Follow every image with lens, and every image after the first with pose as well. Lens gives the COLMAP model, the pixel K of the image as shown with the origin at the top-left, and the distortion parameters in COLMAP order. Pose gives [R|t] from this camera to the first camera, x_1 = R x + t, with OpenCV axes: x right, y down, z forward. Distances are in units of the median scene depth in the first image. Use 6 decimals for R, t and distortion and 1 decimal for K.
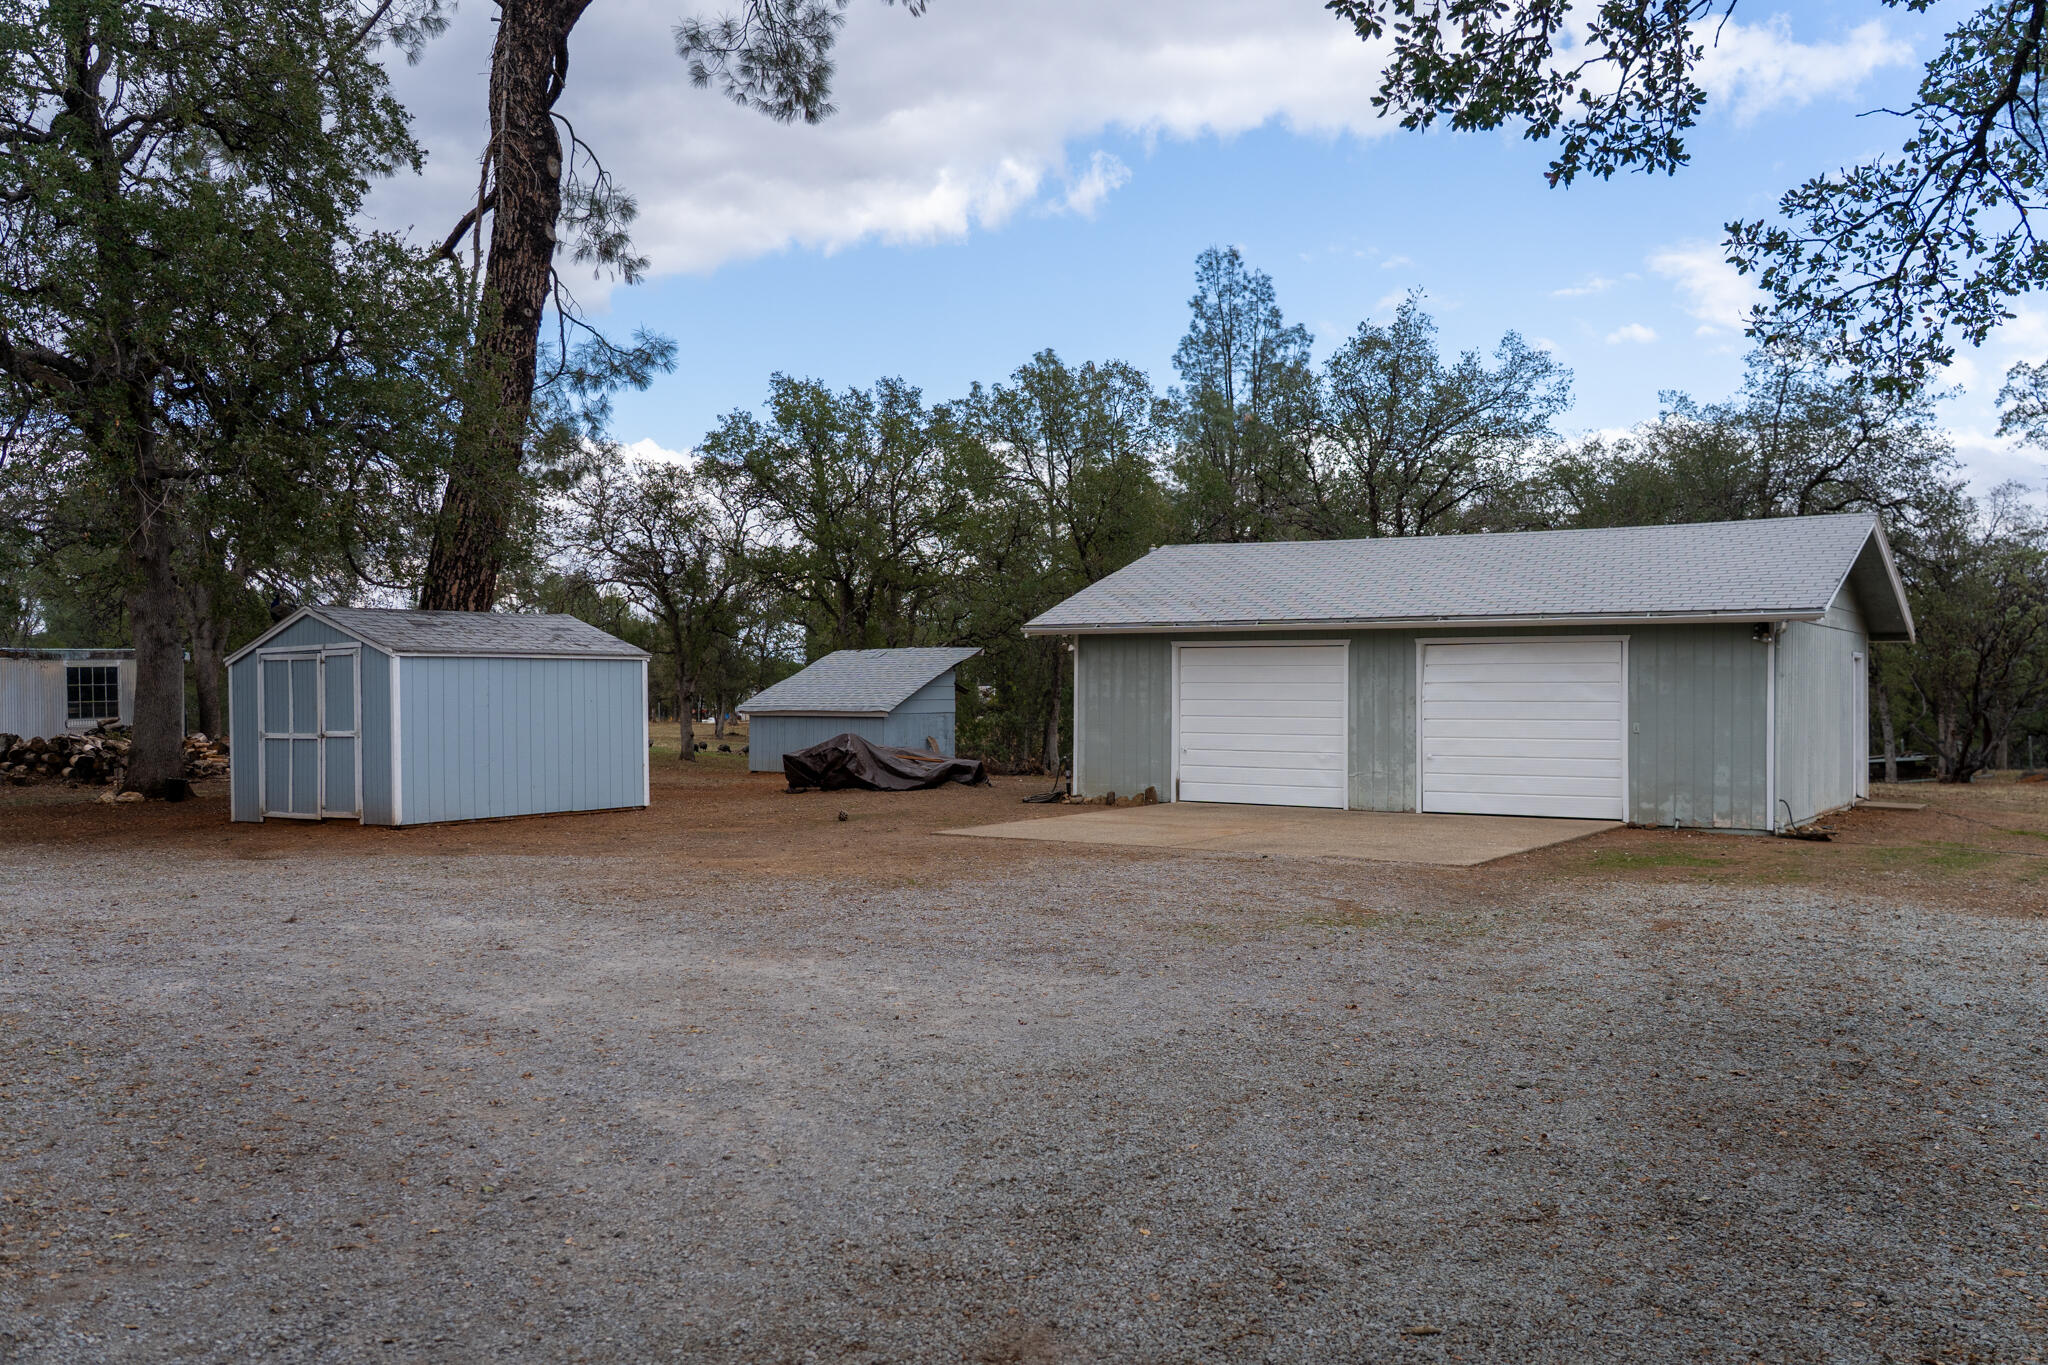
lens RADIAL K [[1725.5, 0, 1024.0], [0, 1725.5, 682.5], [0, 0, 1]] dist [0.010897, 0.016228]
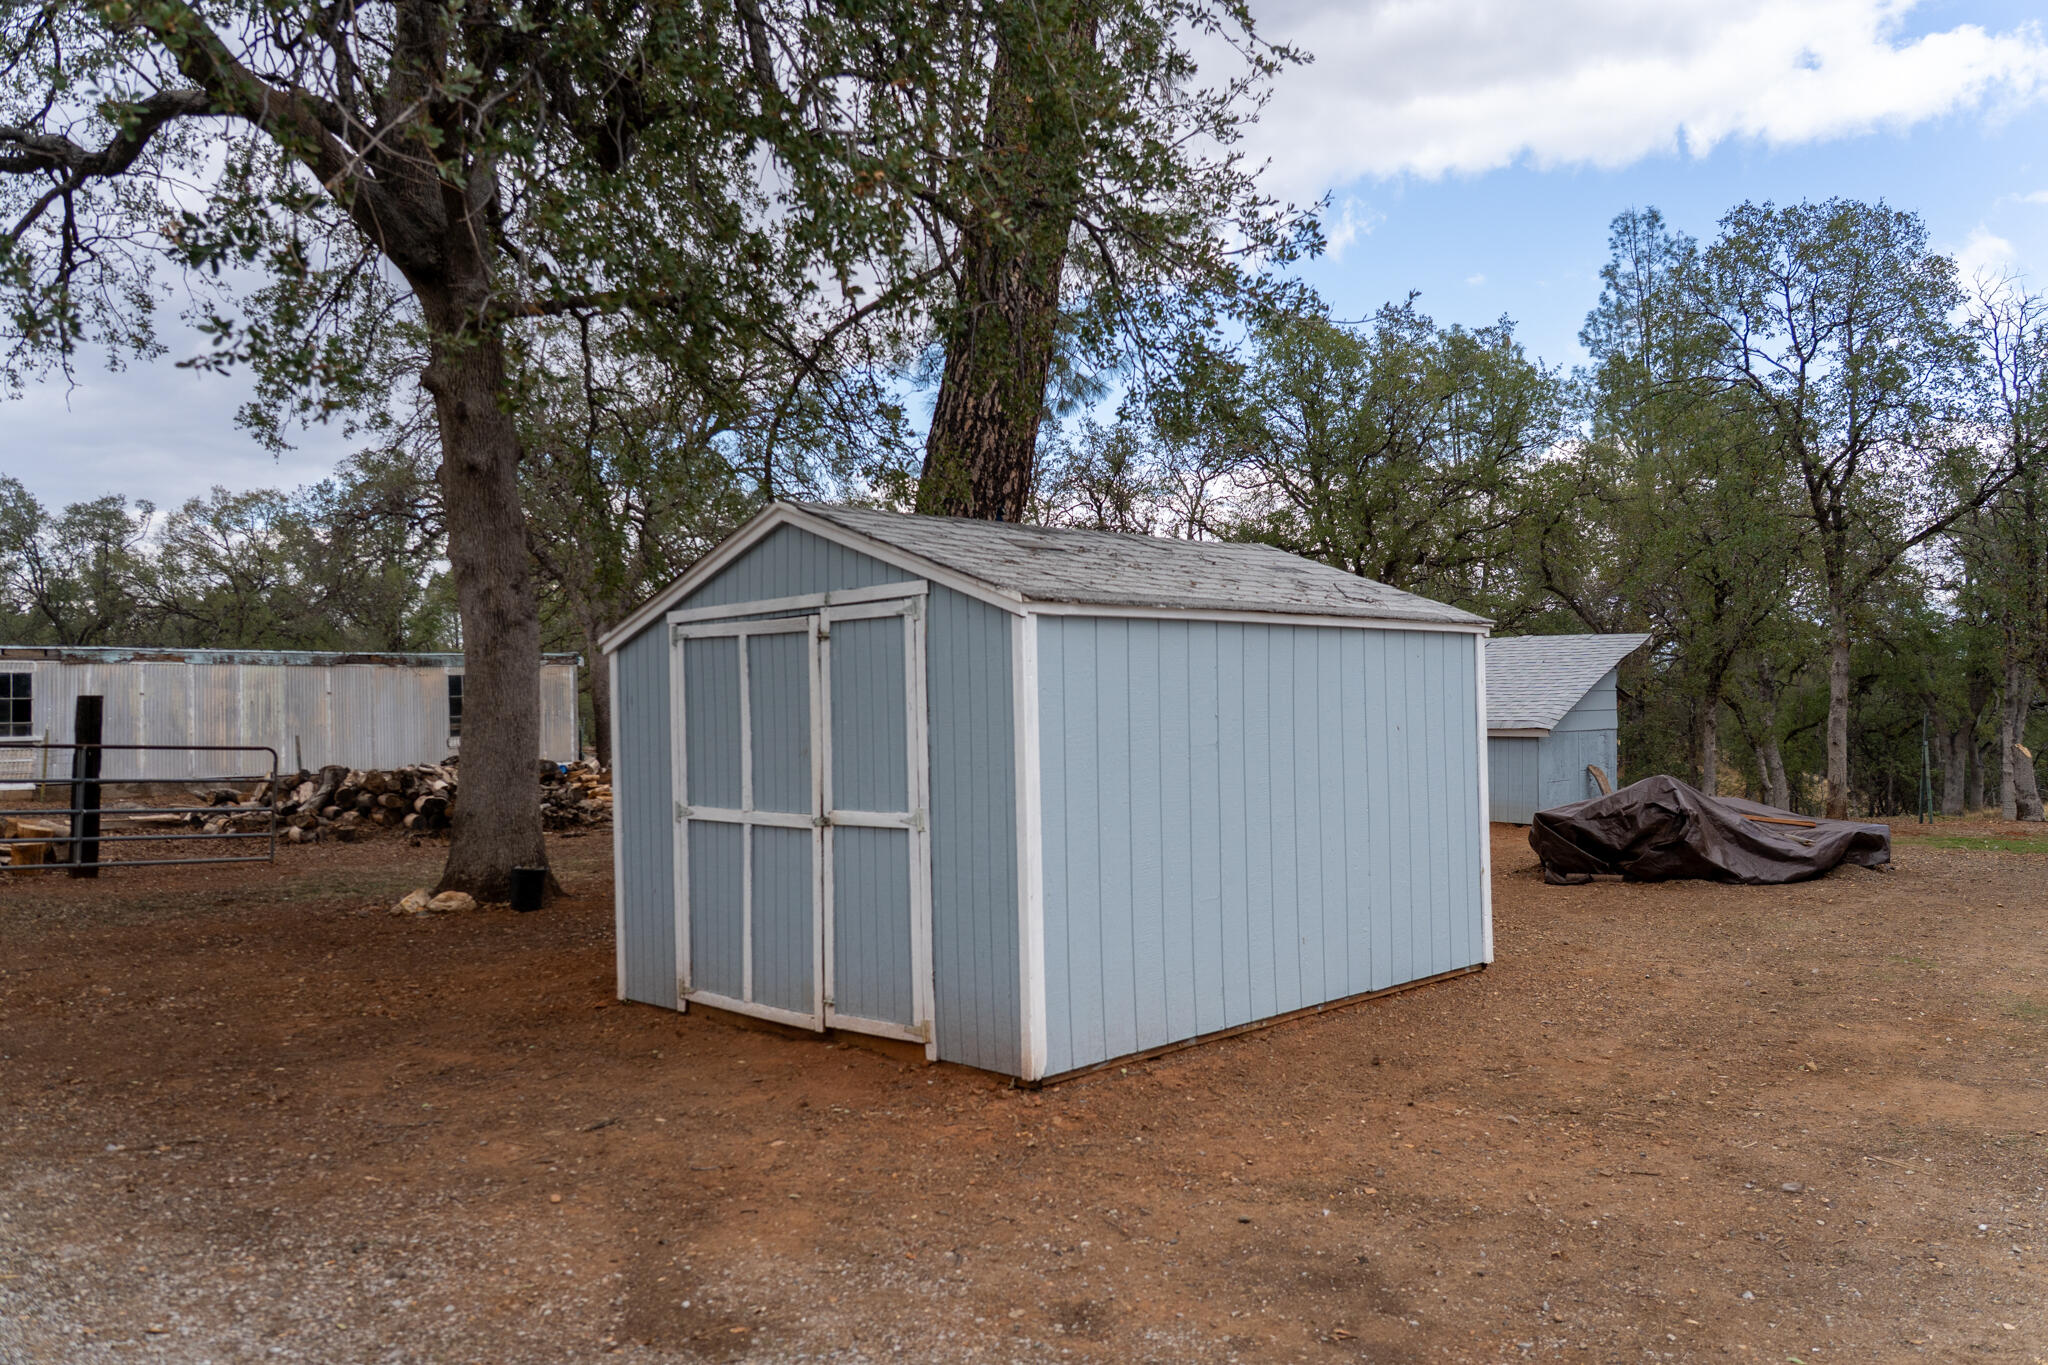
lens RADIAL K [[1725.5, 0, 1024.0], [0, 1725.5, 682.5], [0, 0, 1]] dist [0.010897, 0.016228]
pose [[0.978656, -0.007722, -0.205358, -0.174753], [0.006947, 0.999966, -0.004493, 0.000544], [0.205386, 0.002970, 0.978677, 0.388548]]
